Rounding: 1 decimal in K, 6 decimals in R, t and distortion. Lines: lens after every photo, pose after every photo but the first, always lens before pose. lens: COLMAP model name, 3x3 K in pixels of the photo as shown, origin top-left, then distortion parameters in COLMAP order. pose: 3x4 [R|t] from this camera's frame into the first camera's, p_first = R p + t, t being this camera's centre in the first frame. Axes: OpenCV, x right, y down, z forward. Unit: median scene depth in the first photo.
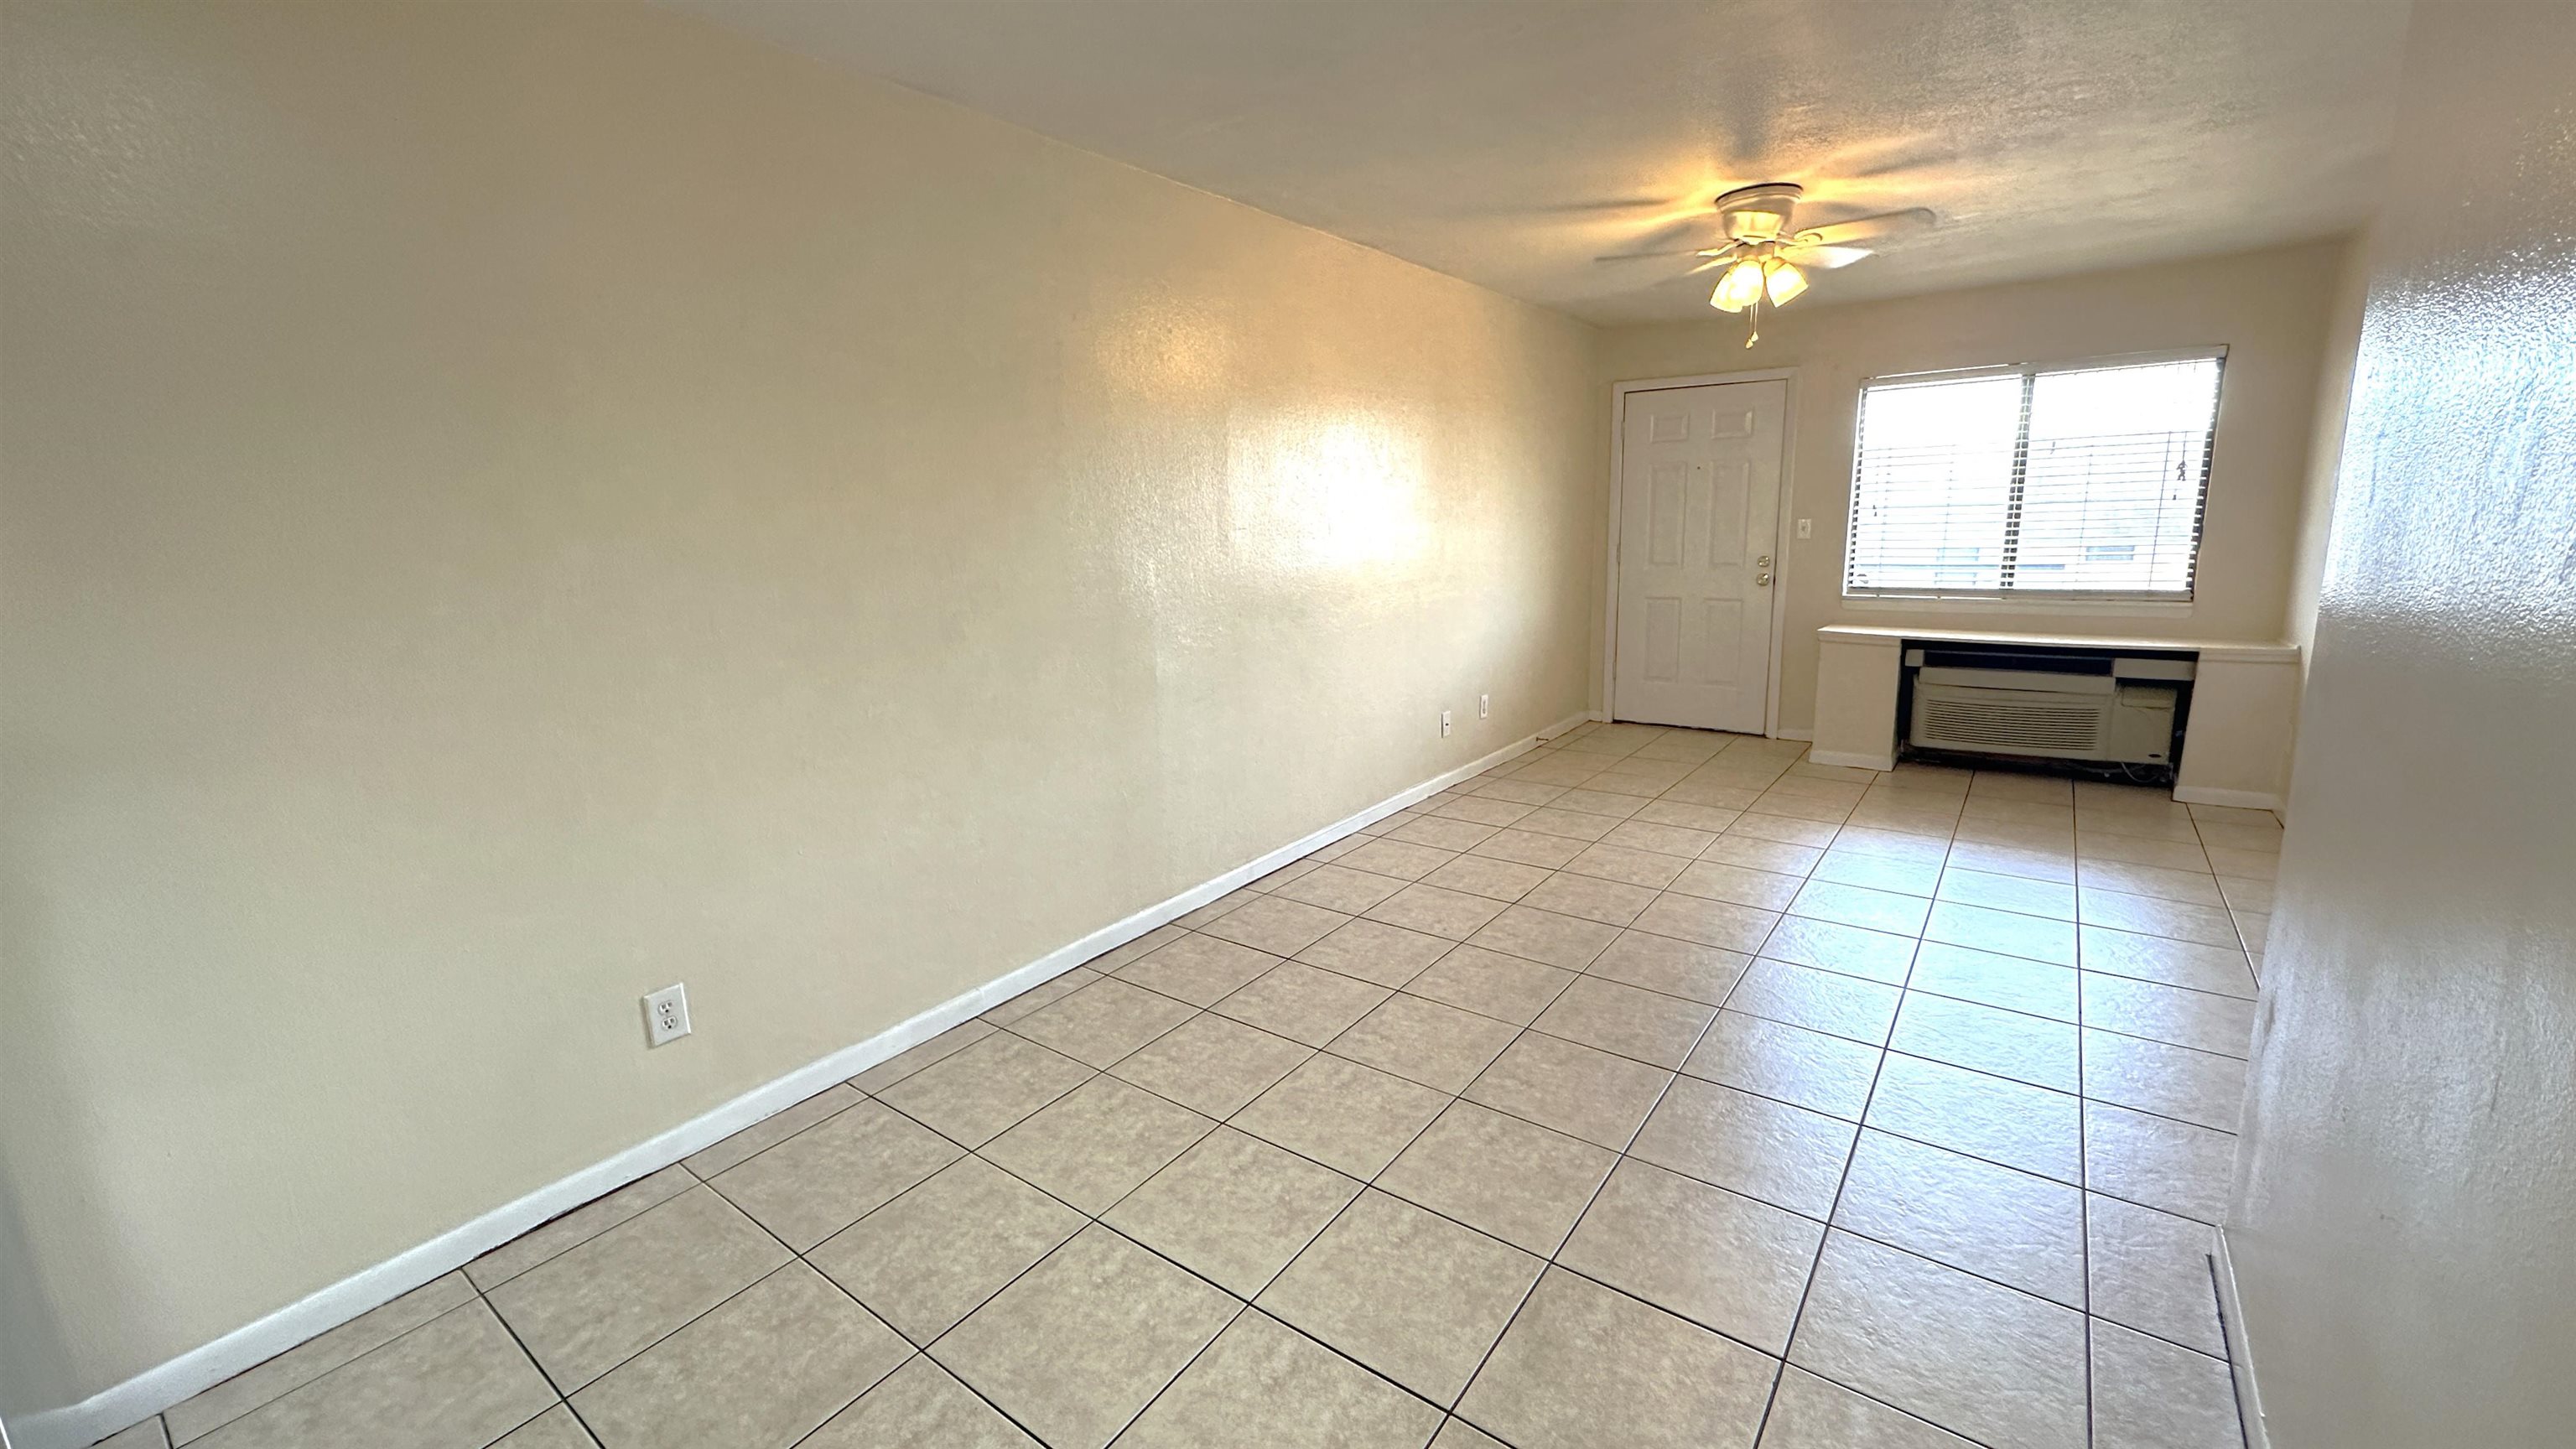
lens RADIAL K [[1029.1, 0, 1285.2], [0, 1029.1, 719.9], [0, 0, 1]] dist [-0.003478, -0.000192]
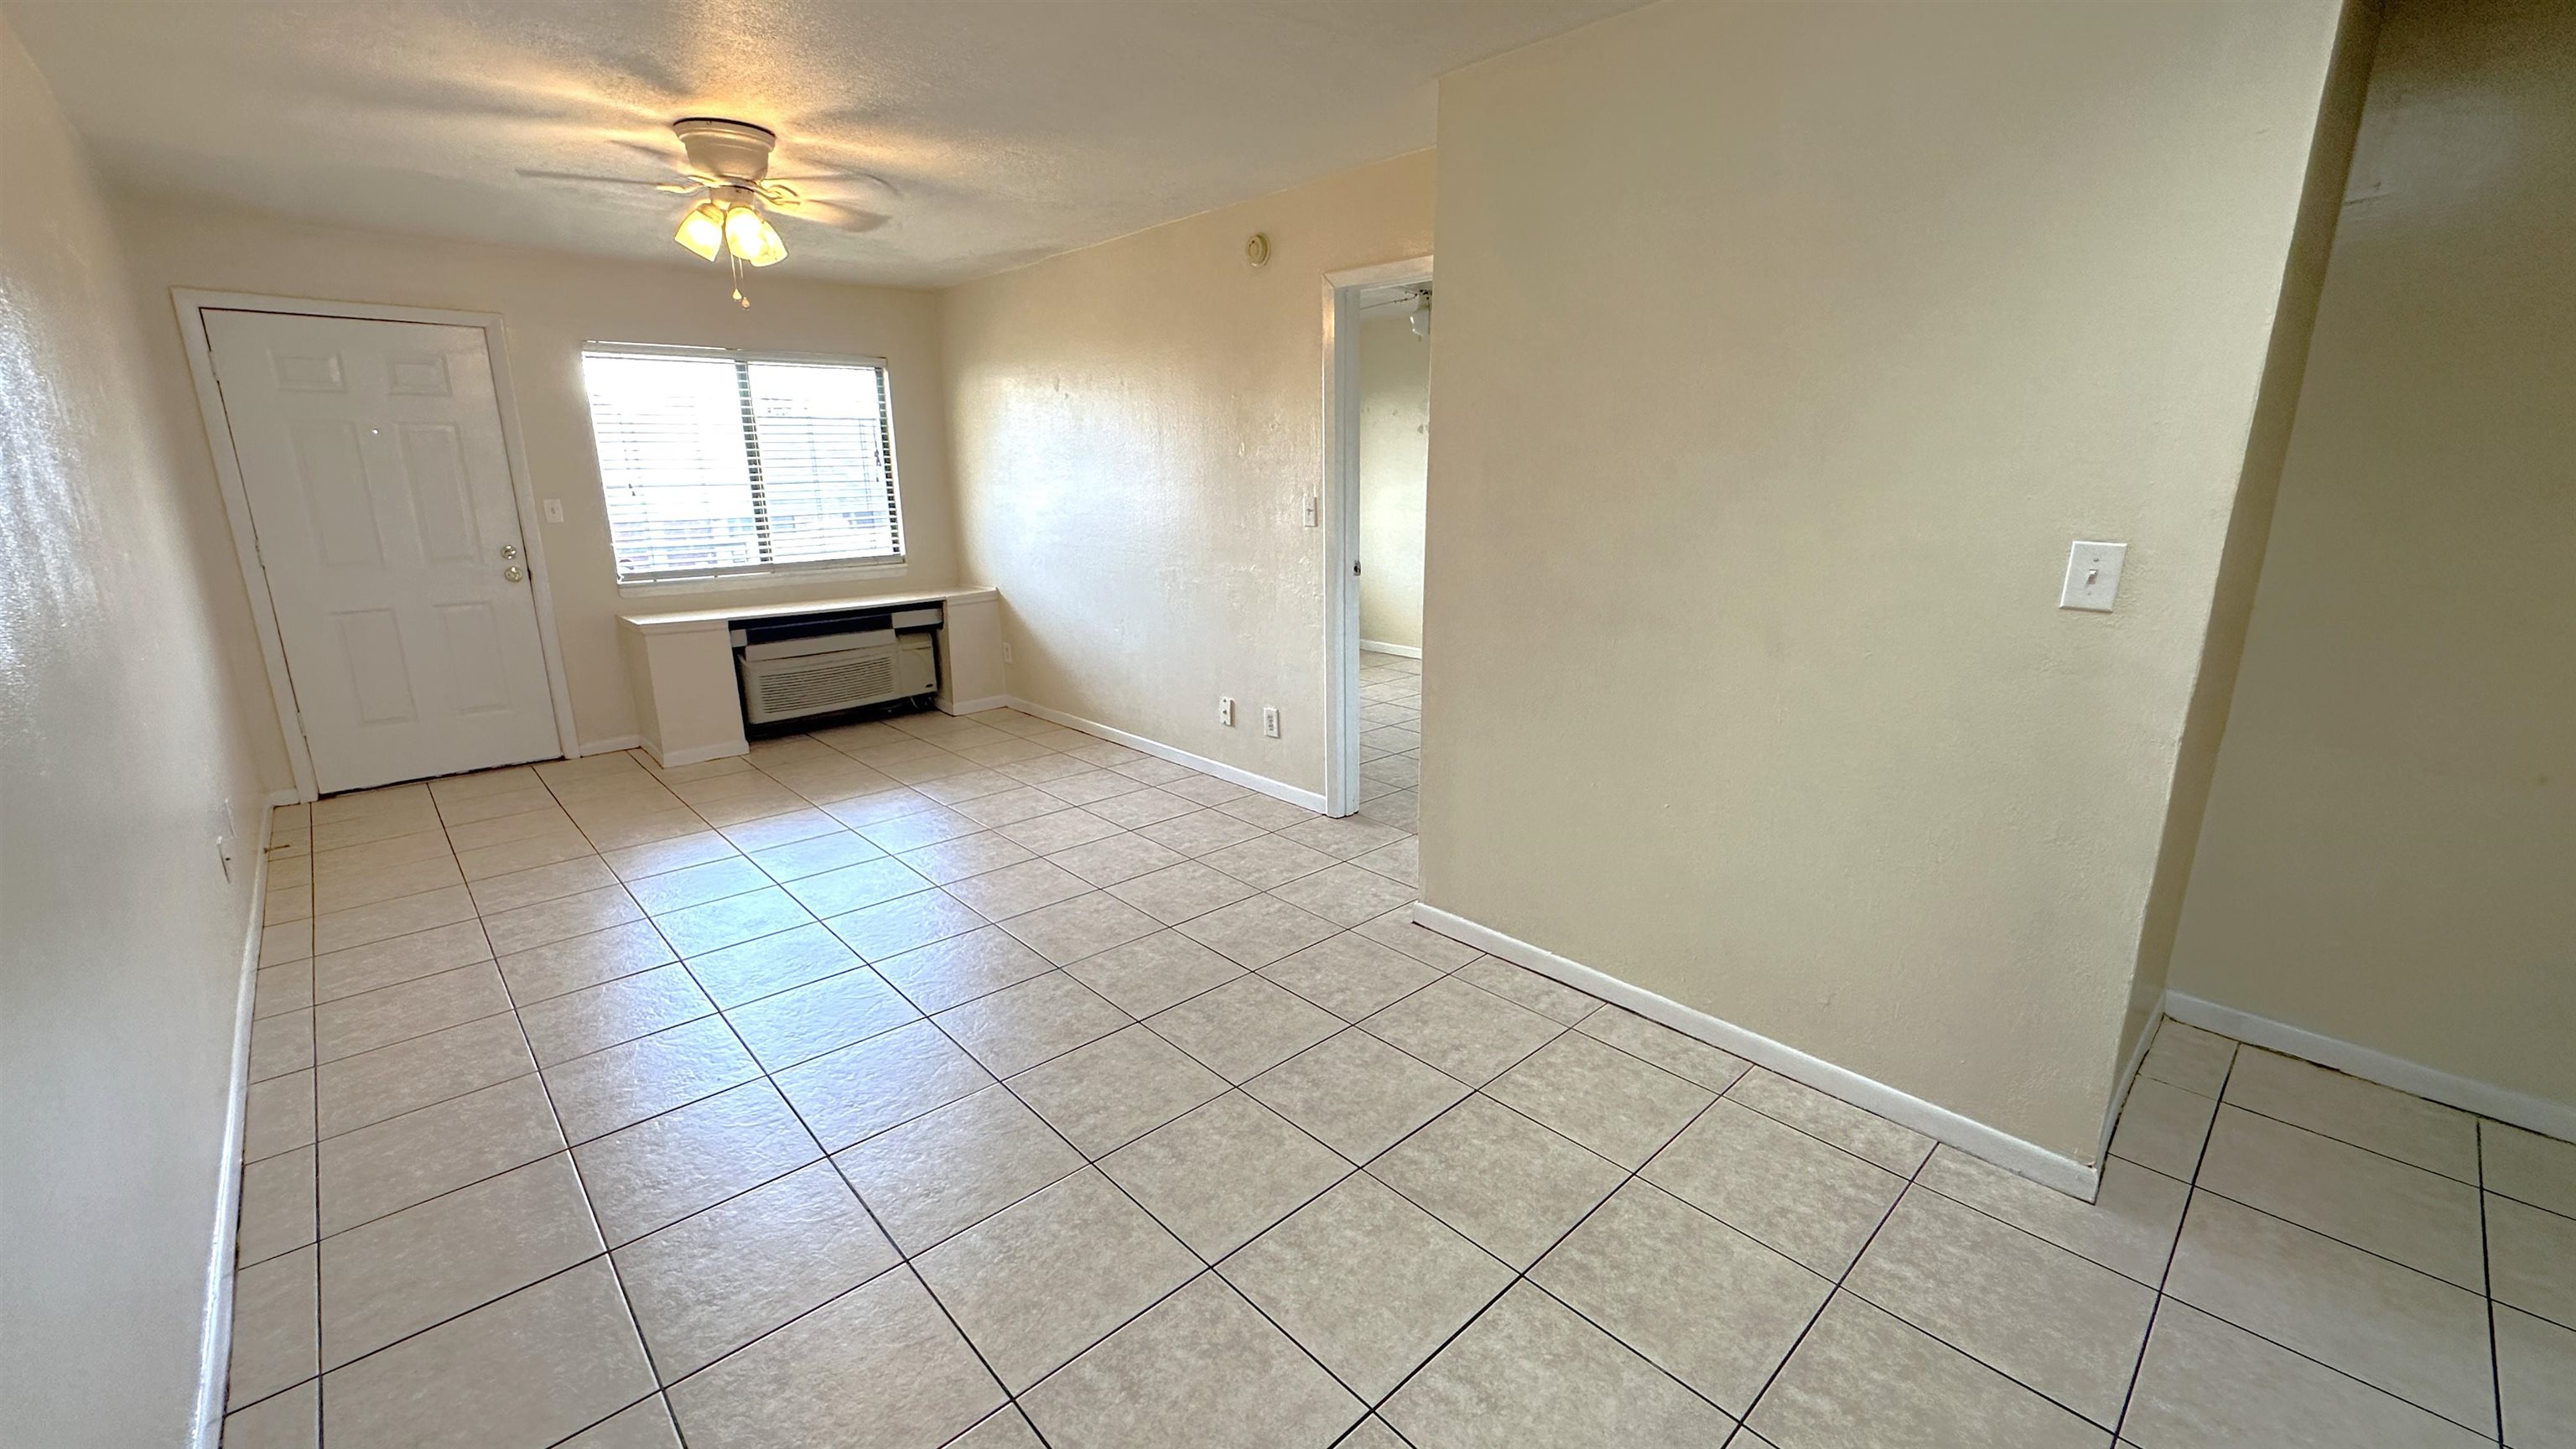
lens RADIAL K [[1029.1, 0, 1286.9], [0, 1029.1, 721.5], [0, 0, 1]] dist [-0.003478, -0.000192]
pose [[0.180466, -0.213628, 0.960102, -0.271229], [0.193244, 0.964804, 0.178351, -0.057828], [-0.964411, 0.153348, 0.215397, 0.285138]]
